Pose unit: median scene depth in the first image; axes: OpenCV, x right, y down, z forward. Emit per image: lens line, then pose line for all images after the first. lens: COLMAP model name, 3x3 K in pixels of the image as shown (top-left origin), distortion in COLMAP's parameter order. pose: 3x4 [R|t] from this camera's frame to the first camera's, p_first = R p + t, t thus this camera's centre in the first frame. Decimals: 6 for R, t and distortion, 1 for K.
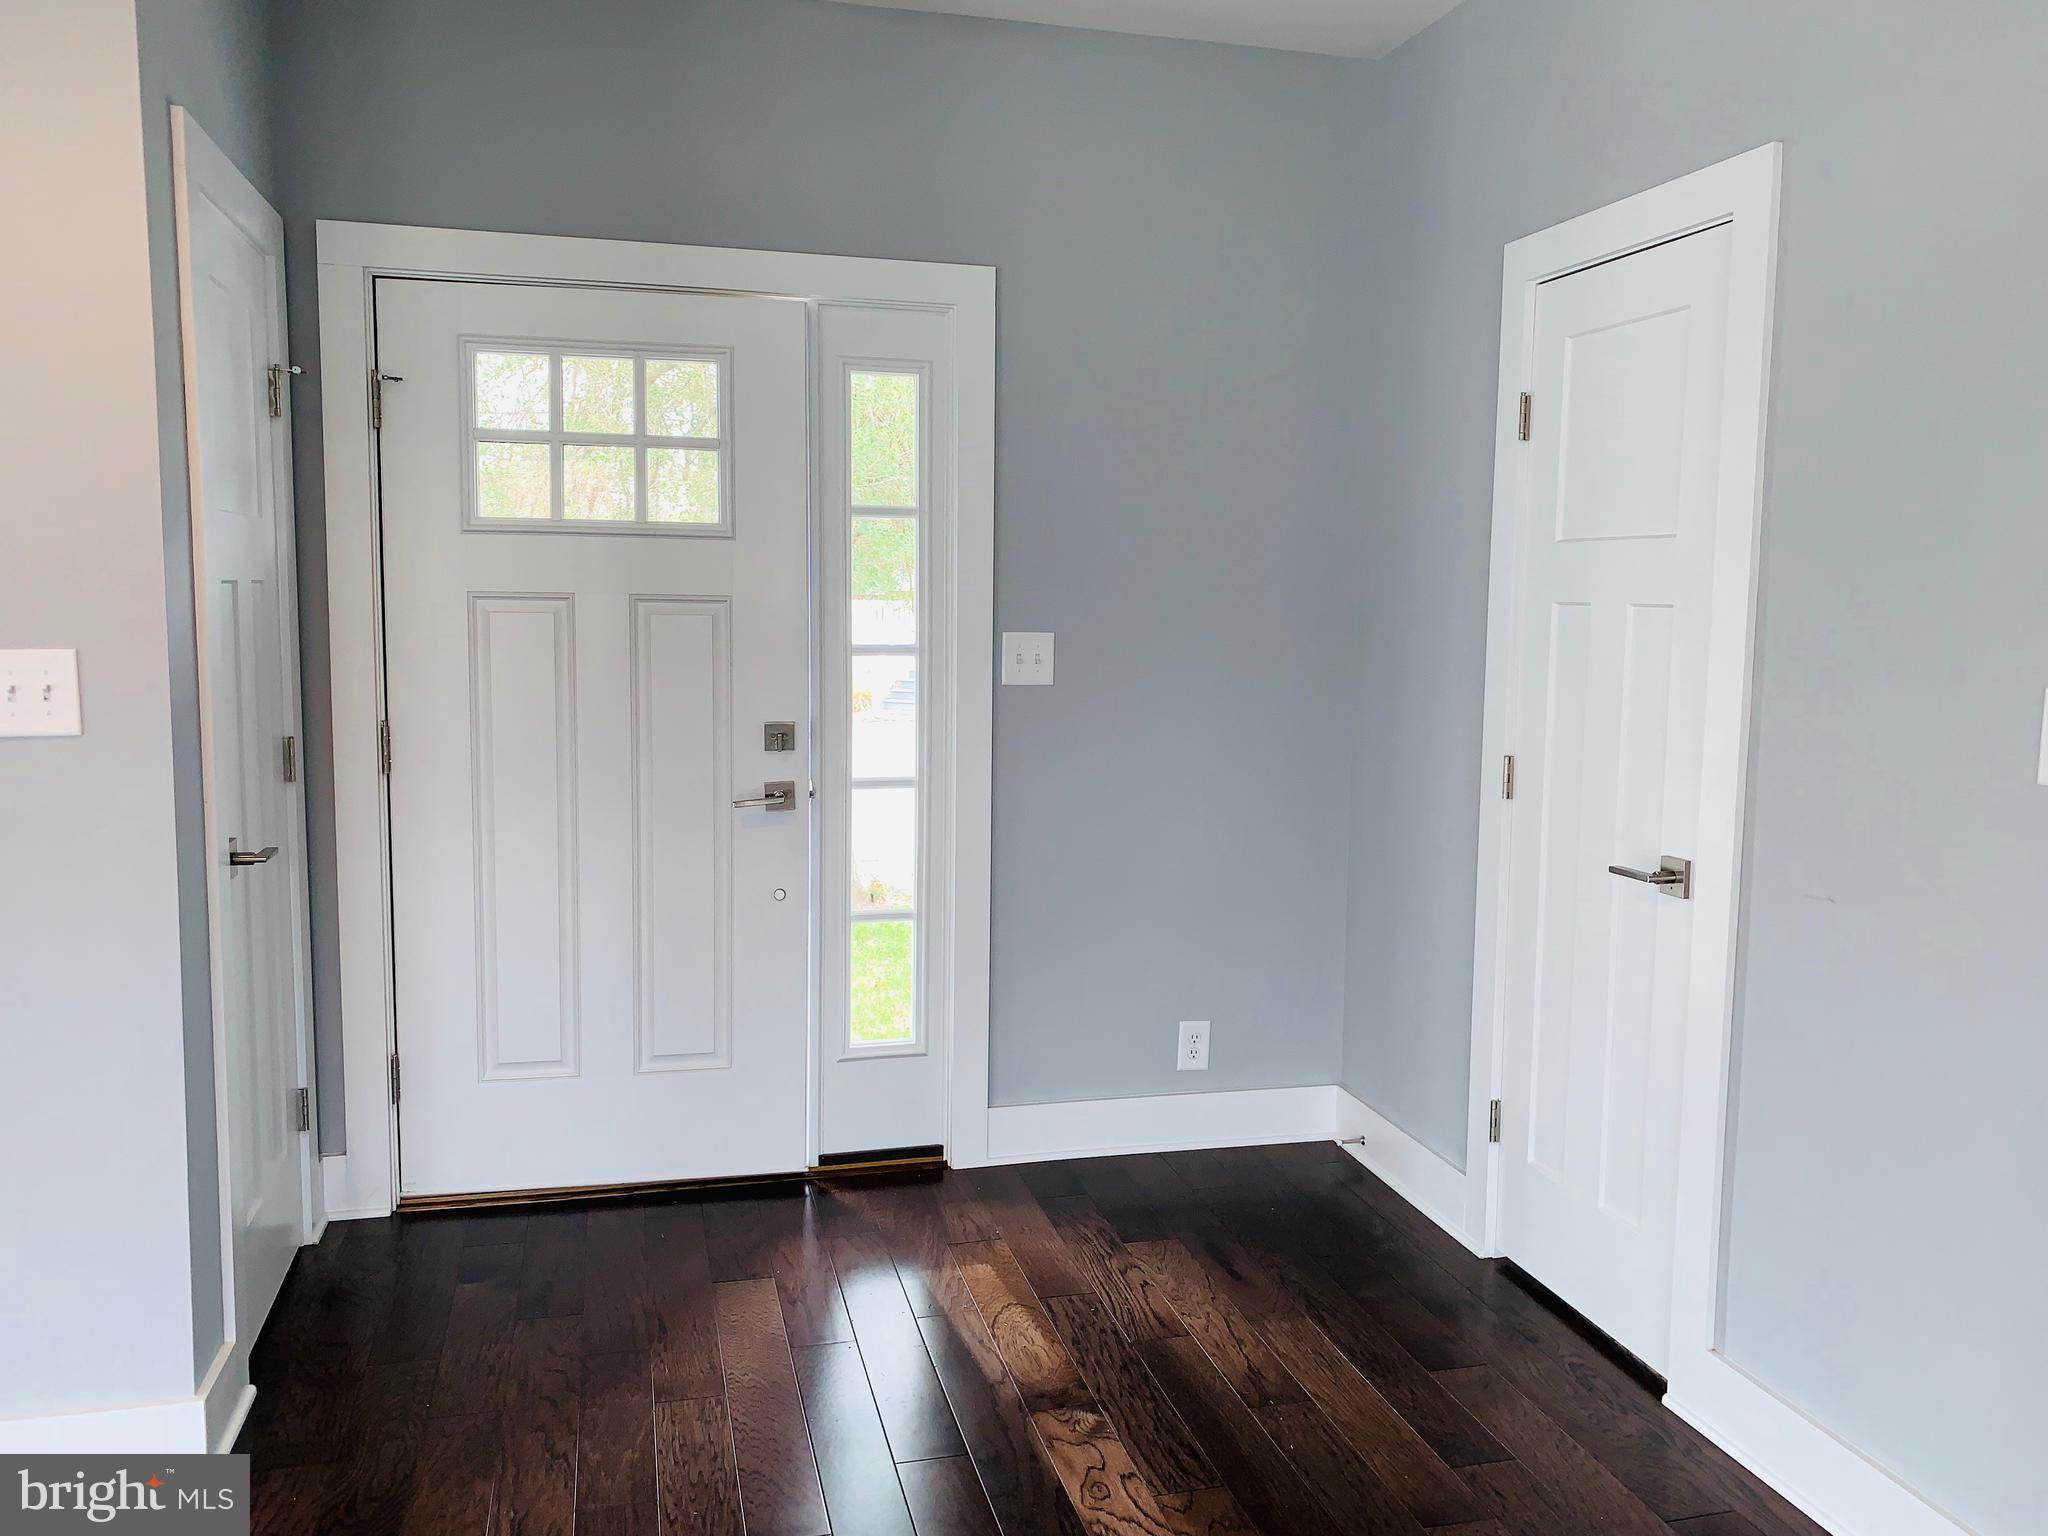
lens RADIAL K [[1558.0, 0, 1024.7], [0, 1558.0, 760.3], [0, 0, 1]] dist [0.023194, -0.053462]
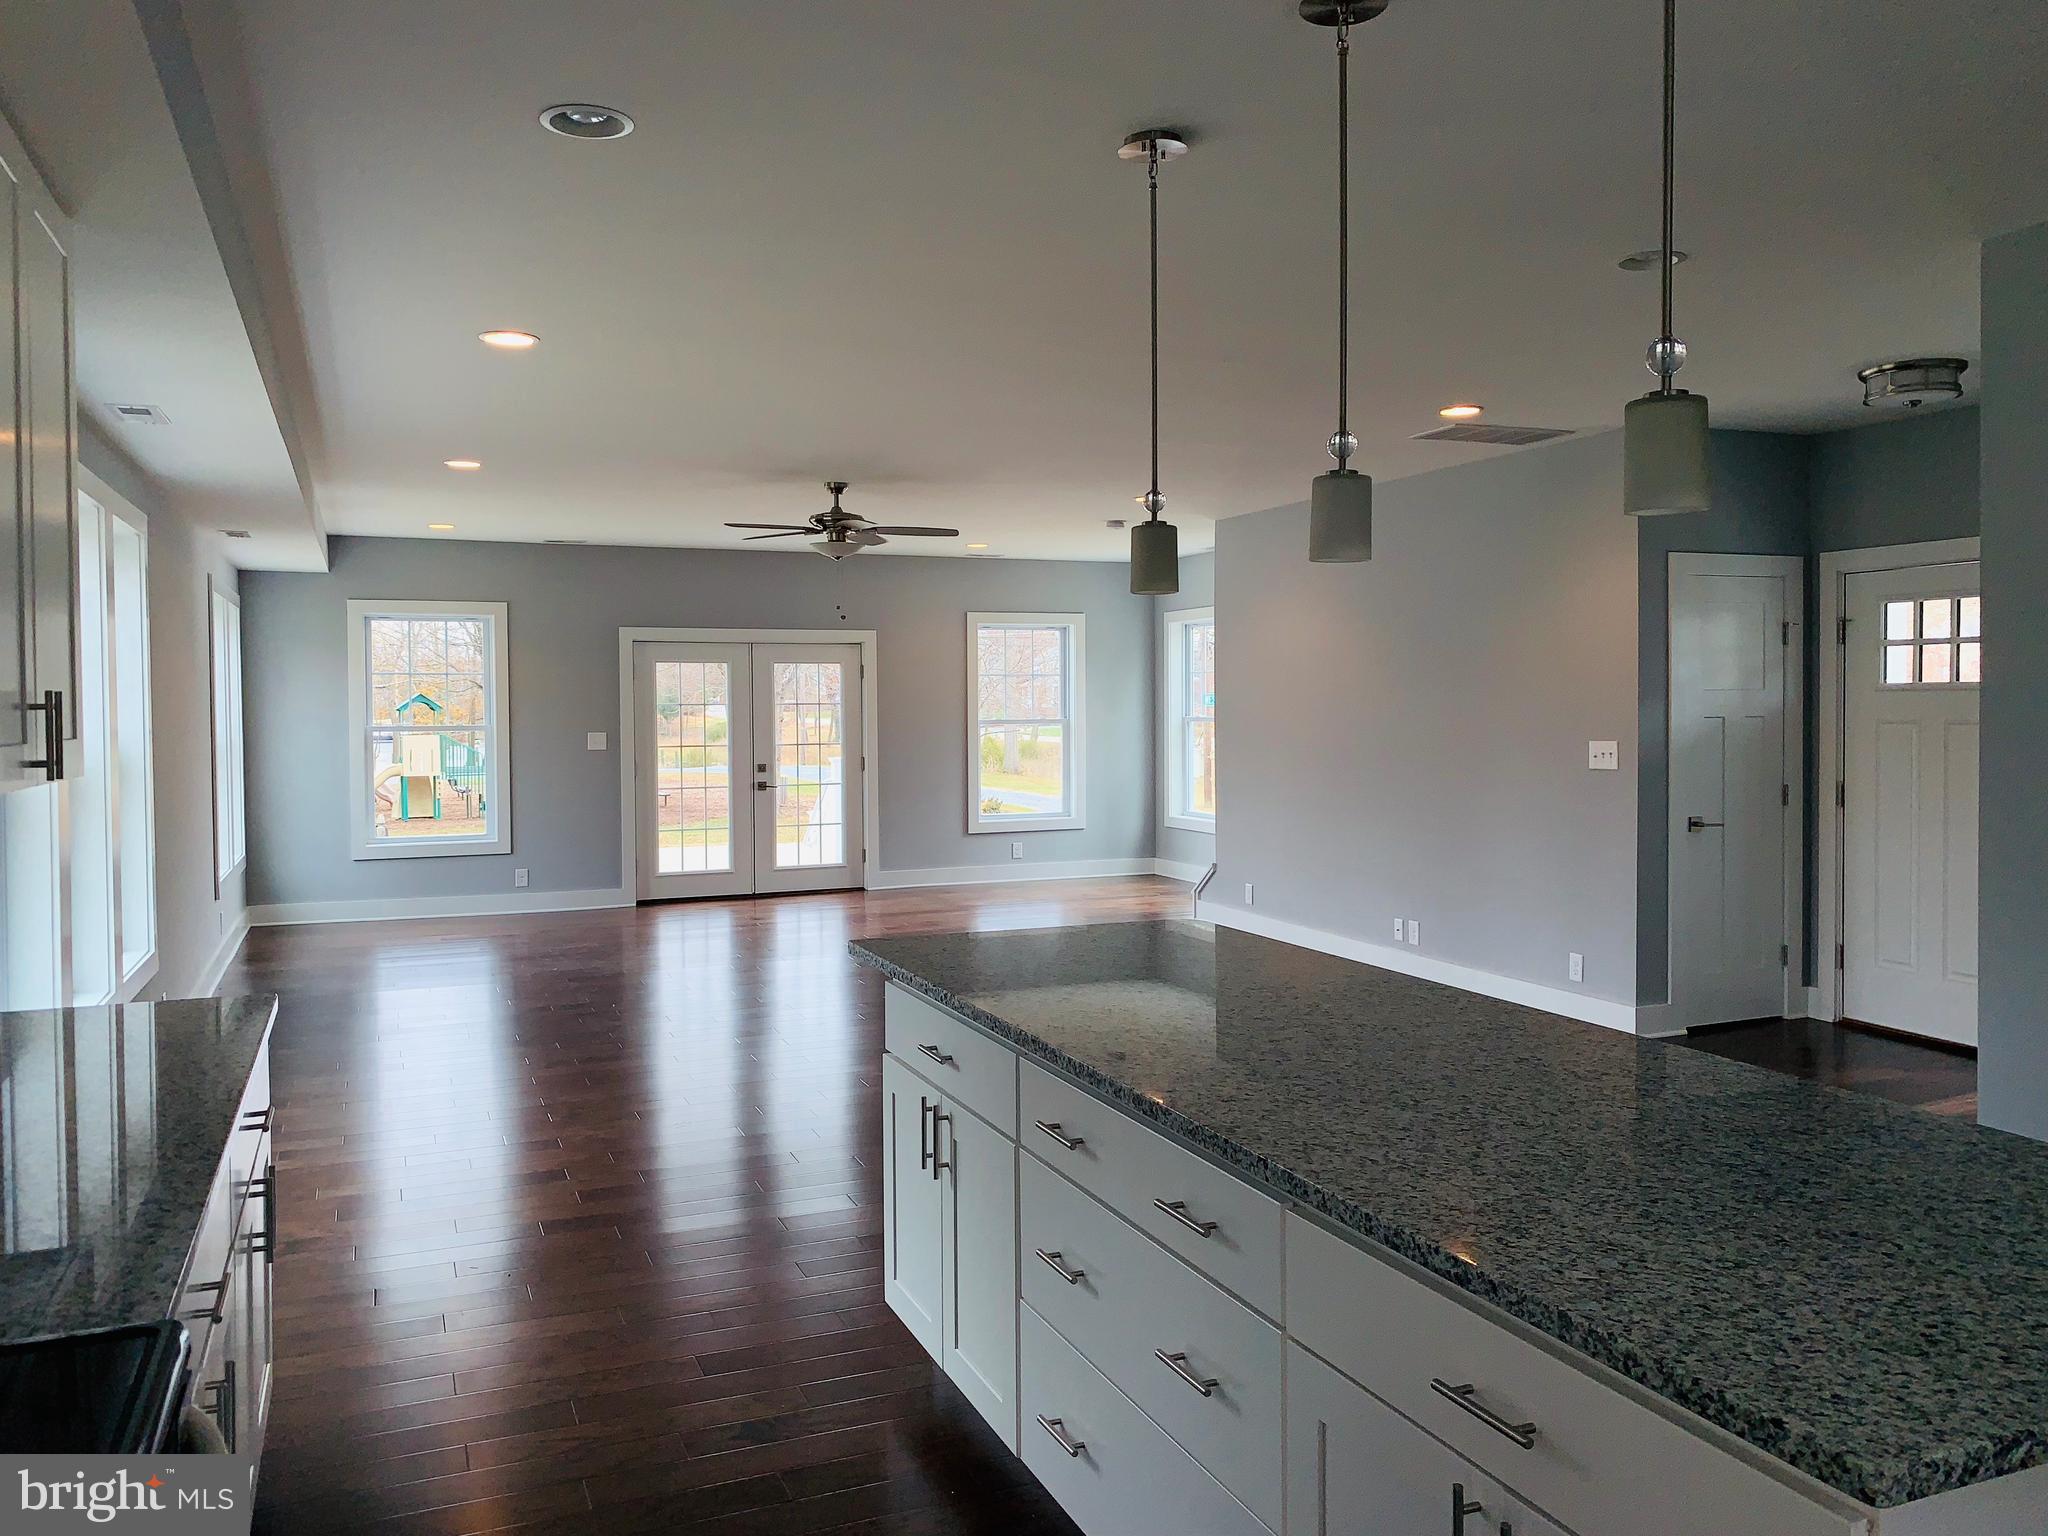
lens RADIAL K [[1558.0, 0, 1024.4], [0, 1558.0, 760.8], [0, 0, 1]] dist [0.023194, -0.053462]
pose [[0.141380, 0.023796, -0.989669, 1.496588], [-0.096823, 0.995250, 0.010099, 0.032104], [0.985209, 0.094395, 0.143012, -0.378534]]
